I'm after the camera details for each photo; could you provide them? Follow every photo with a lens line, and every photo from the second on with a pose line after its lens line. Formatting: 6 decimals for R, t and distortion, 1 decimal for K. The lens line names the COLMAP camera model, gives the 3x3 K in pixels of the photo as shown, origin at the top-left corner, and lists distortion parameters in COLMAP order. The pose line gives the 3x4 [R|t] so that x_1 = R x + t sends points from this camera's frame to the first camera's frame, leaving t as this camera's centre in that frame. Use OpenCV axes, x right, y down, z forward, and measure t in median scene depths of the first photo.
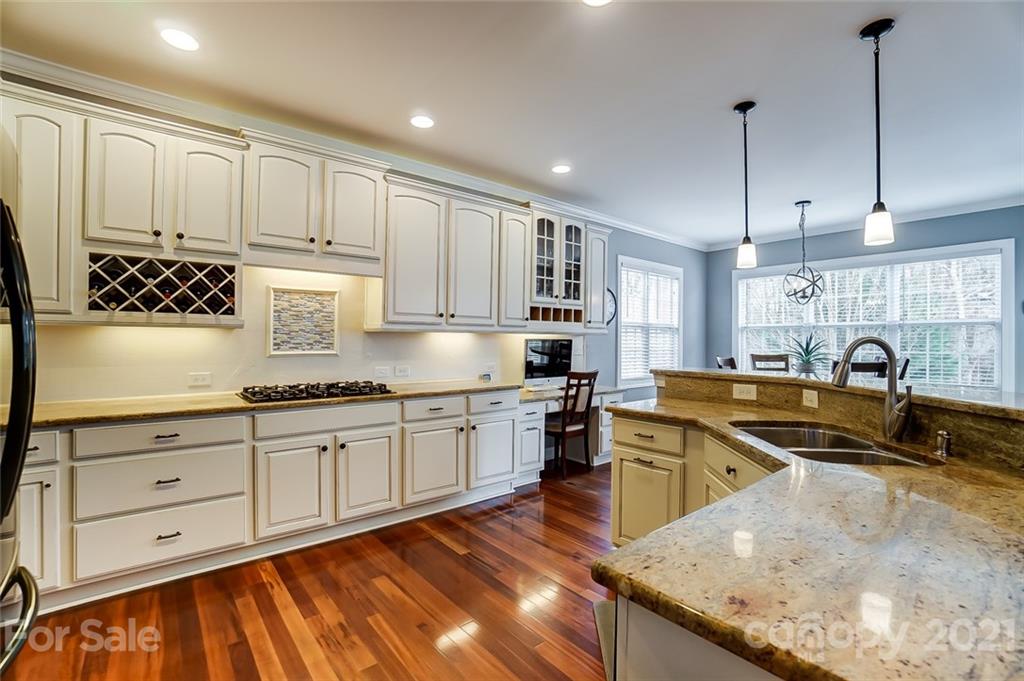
lens RADIAL K [[448.6, 0, 498.2], [0, 448.6, 340.6], [0, 0, 1]] dist [-0.068538, 0.025141]
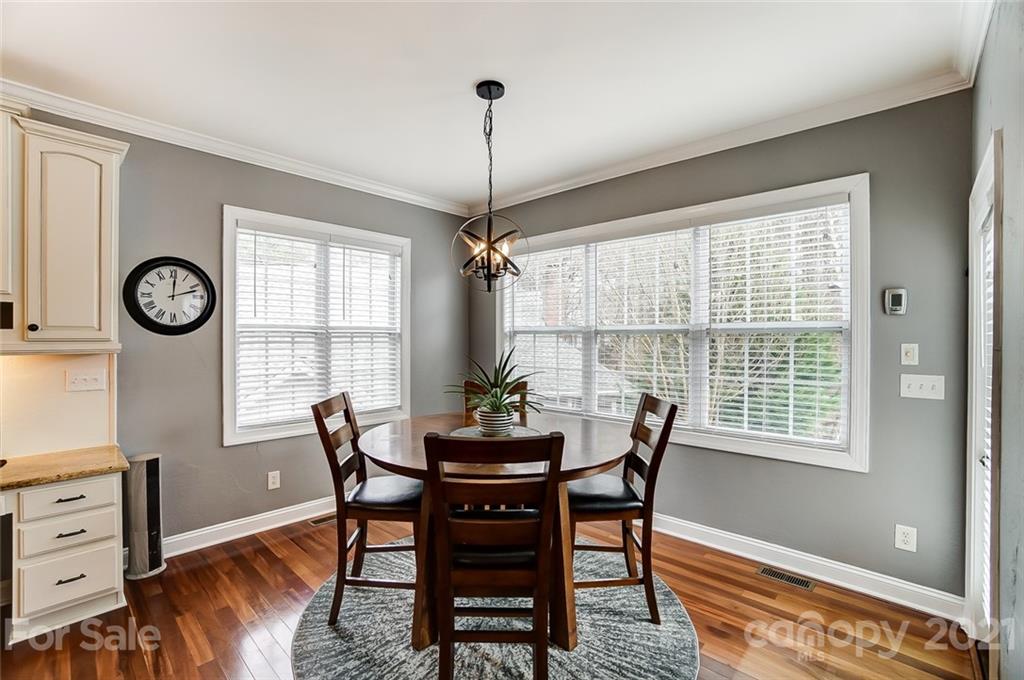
lens RADIAL K [[448.6, 0, 498.2], [0, 448.6, 340.1], [0, 0, 1]] dist [-0.068538, 0.025141]
pose [[0.991507, -0.002762, 0.130022, 0.897840], [0.002199, 0.999988, 0.004473, -0.041817], [-0.130033, -0.004149, 0.991501, 0.691166]]
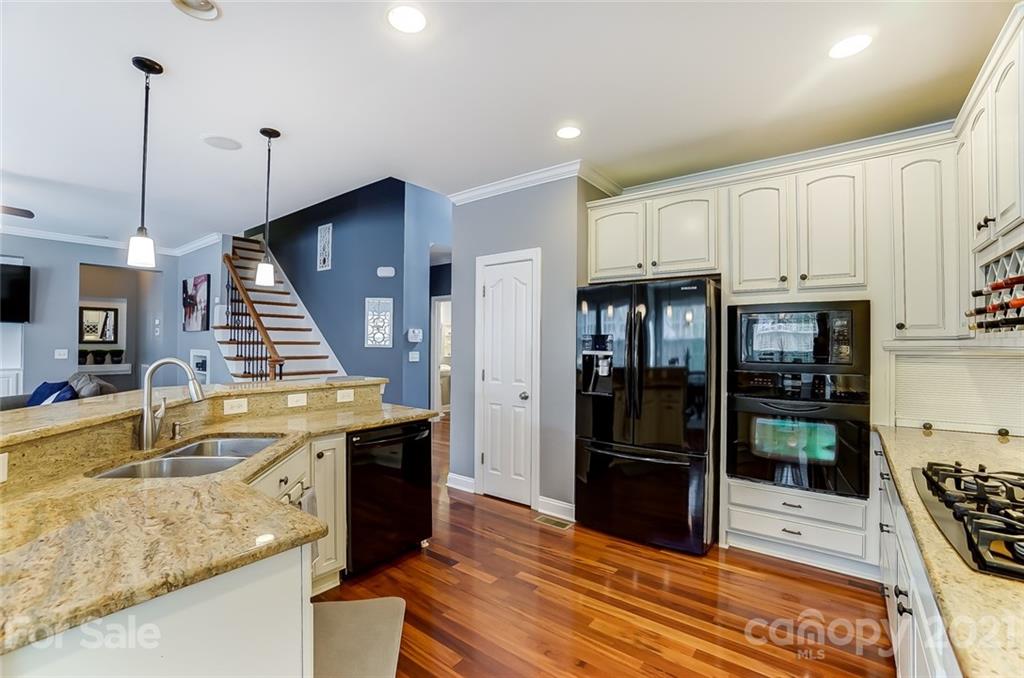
lens RADIAL K [[448.6, 0, 498.2], [0, 448.6, 339.1], [0, 0, 1]] dist [-0.068538, 0.025141]
pose [[-0.973734, -0.012228, -0.227359, 0.134051], [-0.009989, 0.999890, -0.010999, -0.026055], [0.227468, -0.008439, -0.973749, 1.121826]]
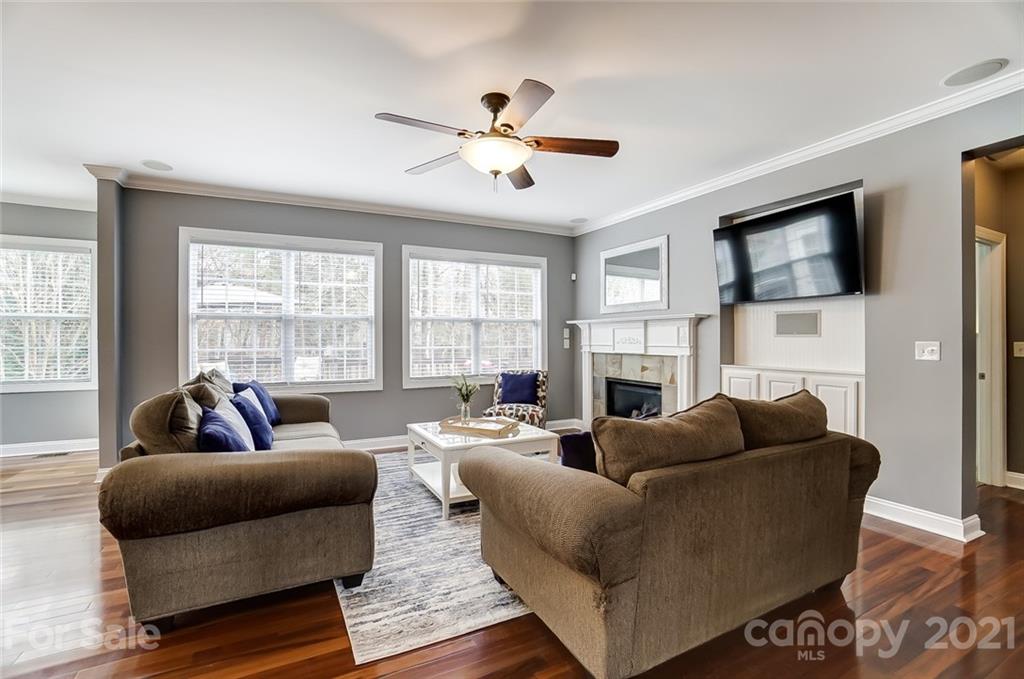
lens RADIAL K [[448.6, 0, 498.2], [0, 448.6, 339.6], [0, 0, 1]] dist [-0.068538, 0.025141]
pose [[0.206050, -0.004713, 0.978530, 0.448209], [-0.000976, 0.999987, 0.005022, 0.005658], [-0.978541, -0.001990, 0.206042, -0.297809]]
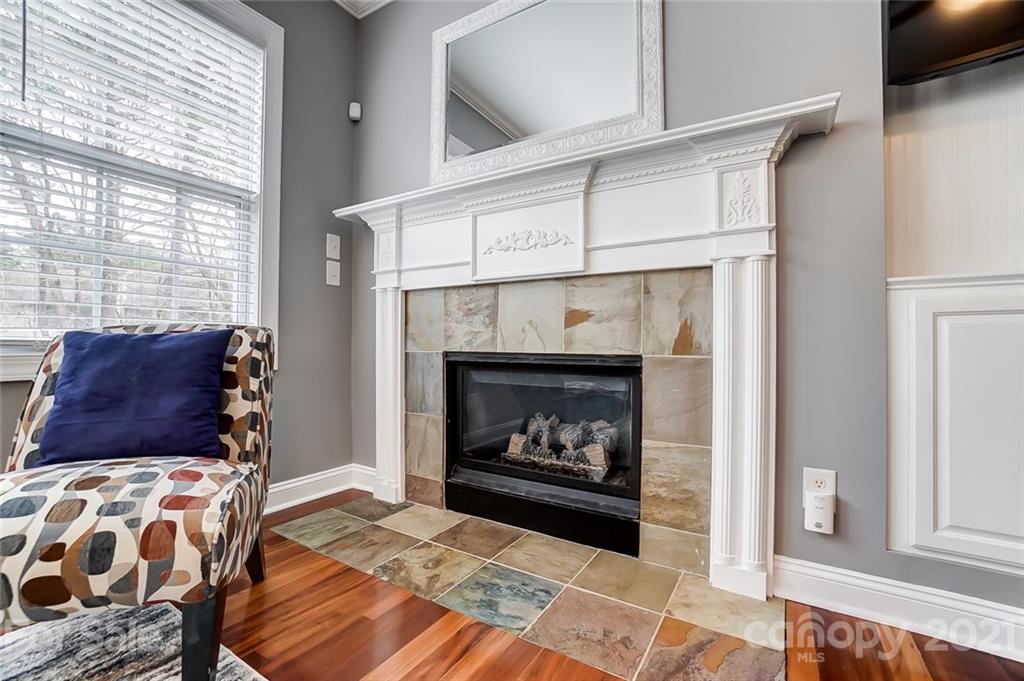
lens RADIAL K [[448.6, 0, 498.2], [0, 448.6, 340.6], [0, 0, 1]] dist [-0.068538, 0.025141]
pose [[-0.323521, 0.003519, 0.946215, 1.566060], [-0.005723, 0.999968, -0.005675, 0.143873], [-0.946204, -0.007252, -0.323490, -0.213735]]
